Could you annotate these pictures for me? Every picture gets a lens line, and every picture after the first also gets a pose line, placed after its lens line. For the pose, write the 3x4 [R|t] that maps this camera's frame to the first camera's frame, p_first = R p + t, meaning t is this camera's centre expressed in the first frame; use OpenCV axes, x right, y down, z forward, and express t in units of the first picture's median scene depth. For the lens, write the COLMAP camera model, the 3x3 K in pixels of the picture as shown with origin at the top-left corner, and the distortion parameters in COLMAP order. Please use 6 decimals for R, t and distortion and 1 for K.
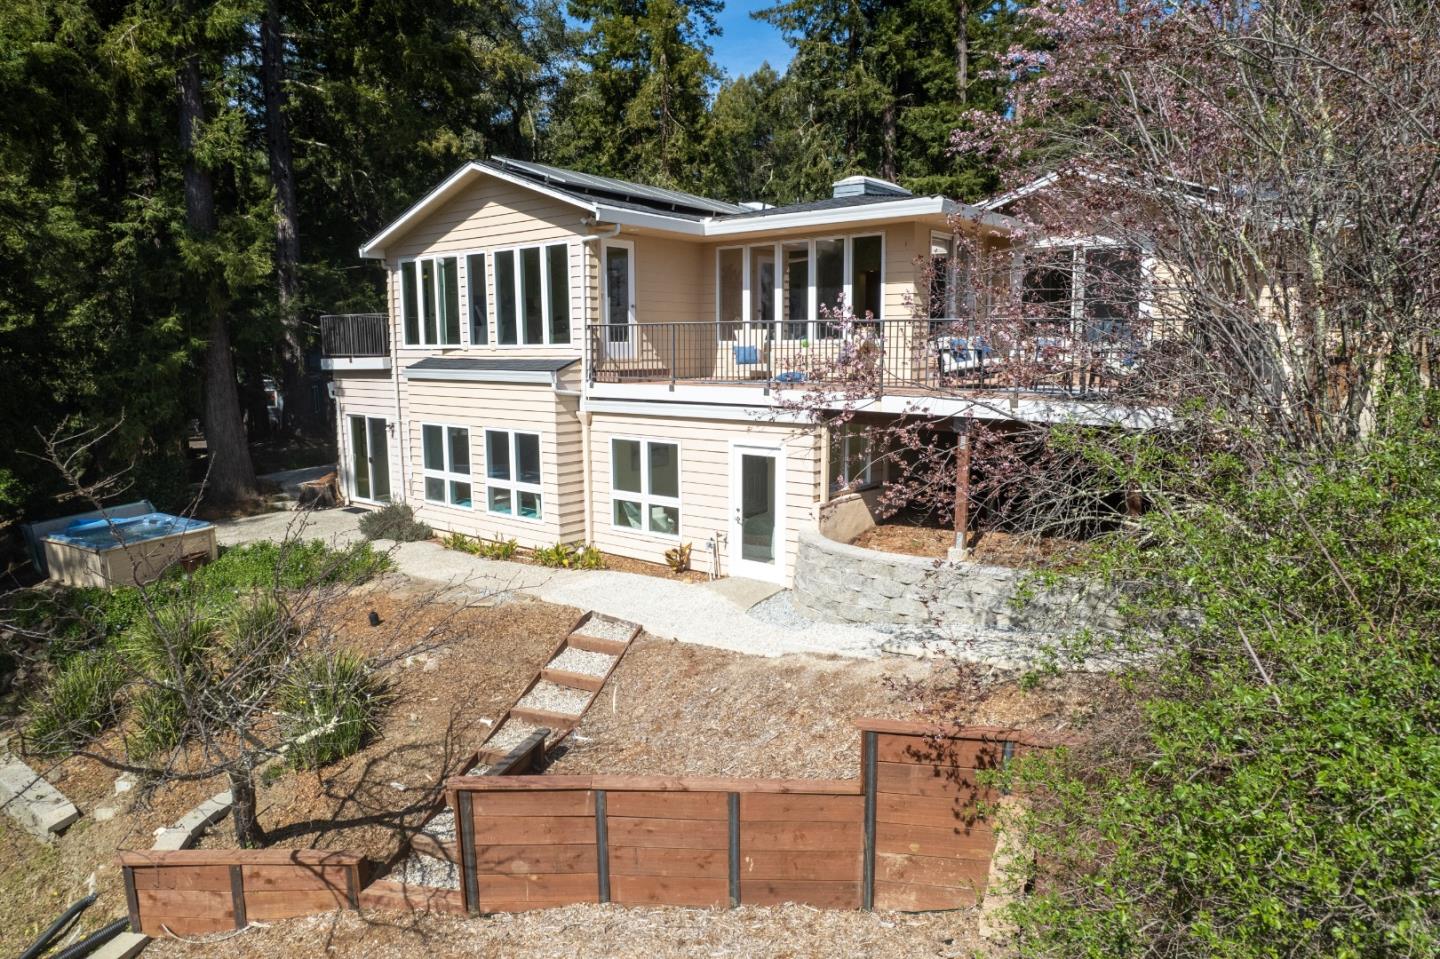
lens RADIAL K [[918.8, 0, 720.0], [0, 918.8, 479.5], [0, 0, 1]] dist [-0.059737, -0.000581]
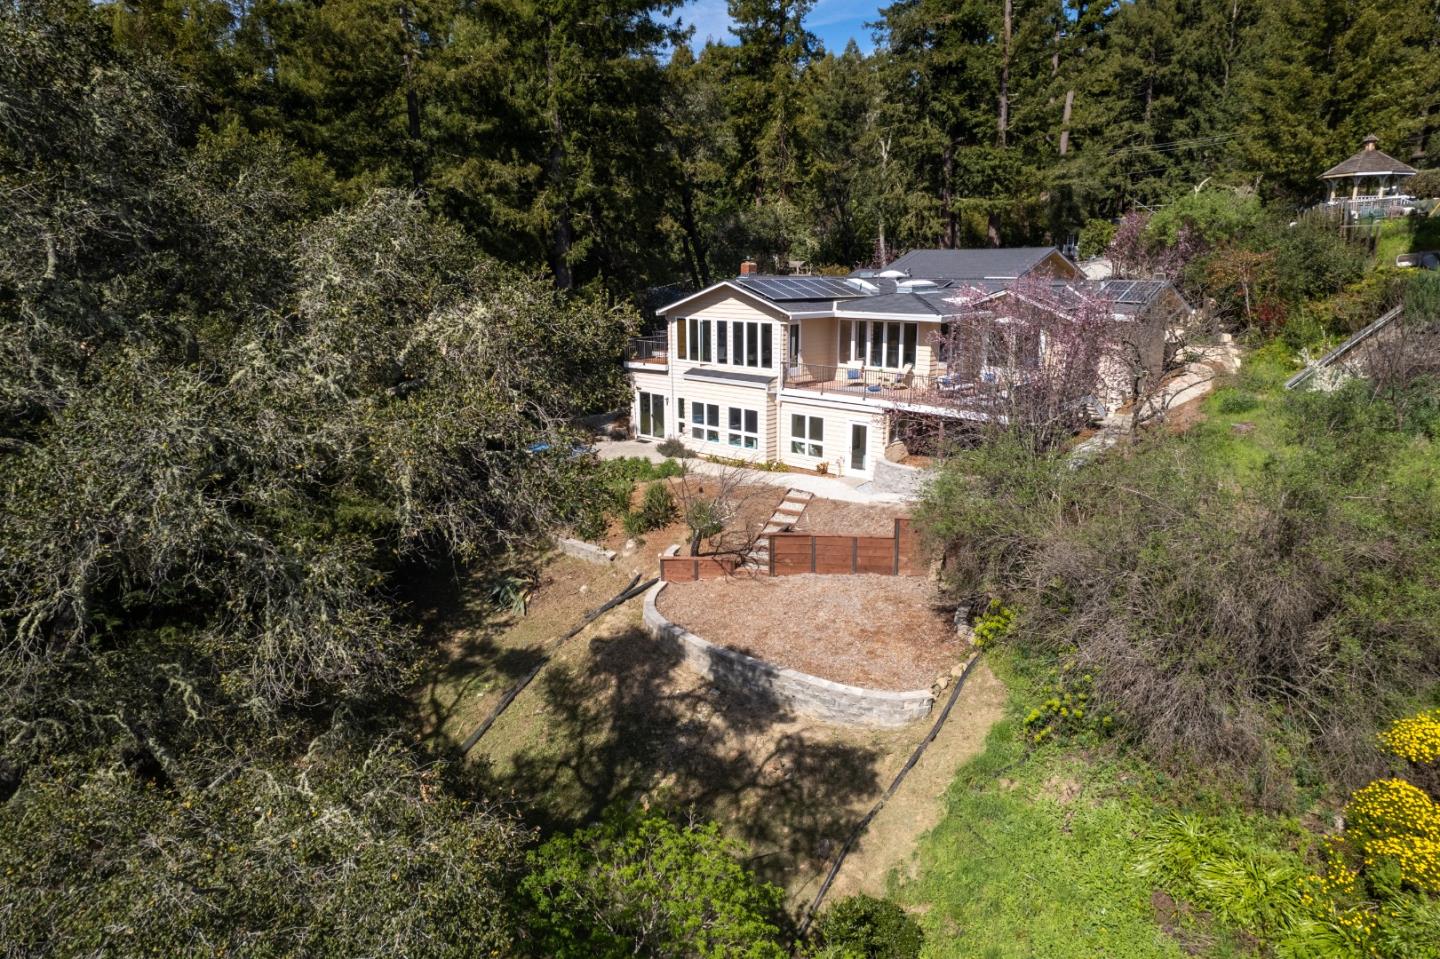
lens RADIAL K [[918.8, 0, 720.0], [0, 918.8, 479.5], [0, 0, 1]] dist [-0.059737, -0.000581]
pose [[0.996975, 0.019801, -0.075159, -0.117719], [-0.013028, 0.995896, 0.089563, -0.080471], [0.076624, -0.088313, 0.993141, -1.199181]]
